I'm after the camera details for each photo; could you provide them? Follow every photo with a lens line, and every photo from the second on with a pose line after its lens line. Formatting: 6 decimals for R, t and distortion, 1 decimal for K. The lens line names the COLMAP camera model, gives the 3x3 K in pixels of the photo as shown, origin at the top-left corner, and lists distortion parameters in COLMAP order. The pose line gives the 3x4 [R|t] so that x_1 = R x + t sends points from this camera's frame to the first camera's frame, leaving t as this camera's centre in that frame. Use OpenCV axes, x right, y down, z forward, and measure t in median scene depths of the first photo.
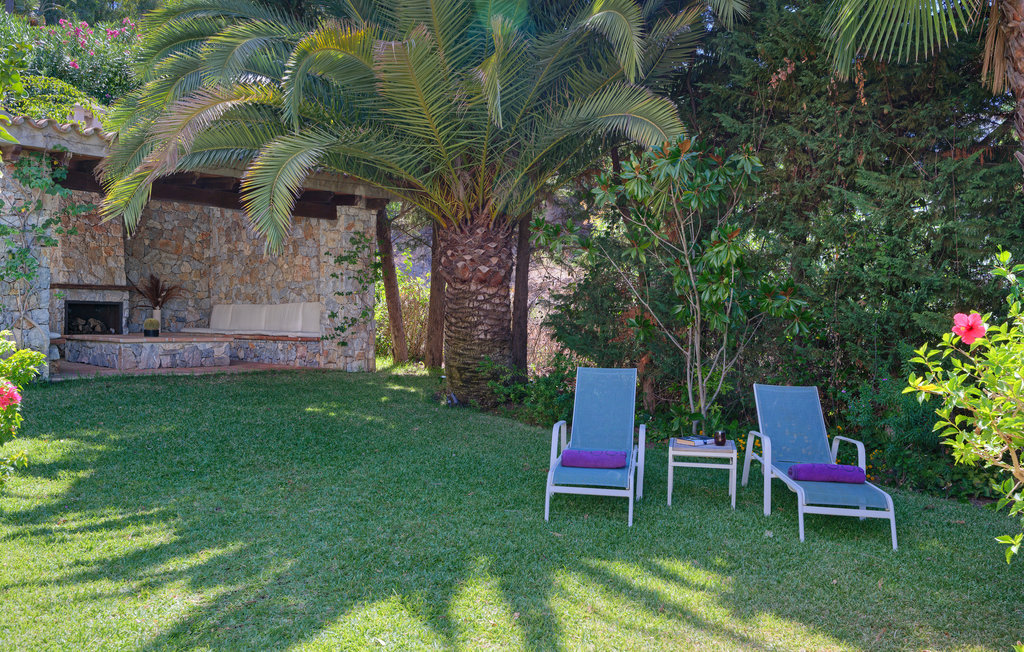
lens RADIAL K [[903.7, 0, 512.0], [0, 903.7, 326.0], [0, 0, 1]] dist [0.000447, 0.000429]
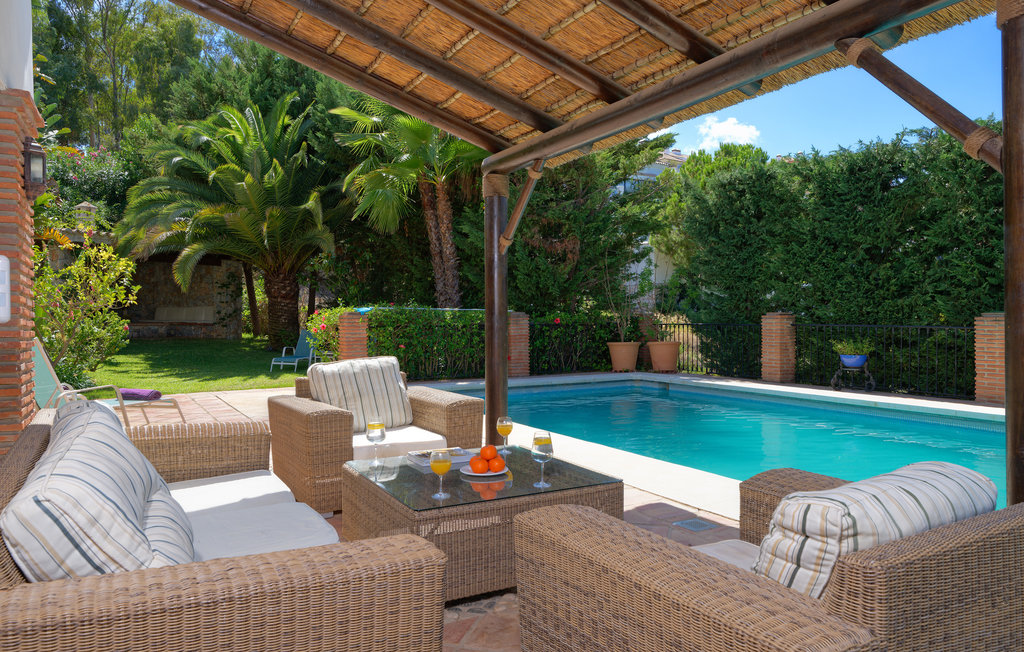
lens RADIAL K [[696.2, 0, 512.0], [0, 696.2, 326.0], [0, 0, 1]] dist [0.000009, -0.000198]
pose [[0.986265, -0.008149, 0.164972, 0.199225], [0.007095, 0.999950, 0.006978, 0.012755], [-0.165021, -0.005712, 0.986274, -0.685348]]
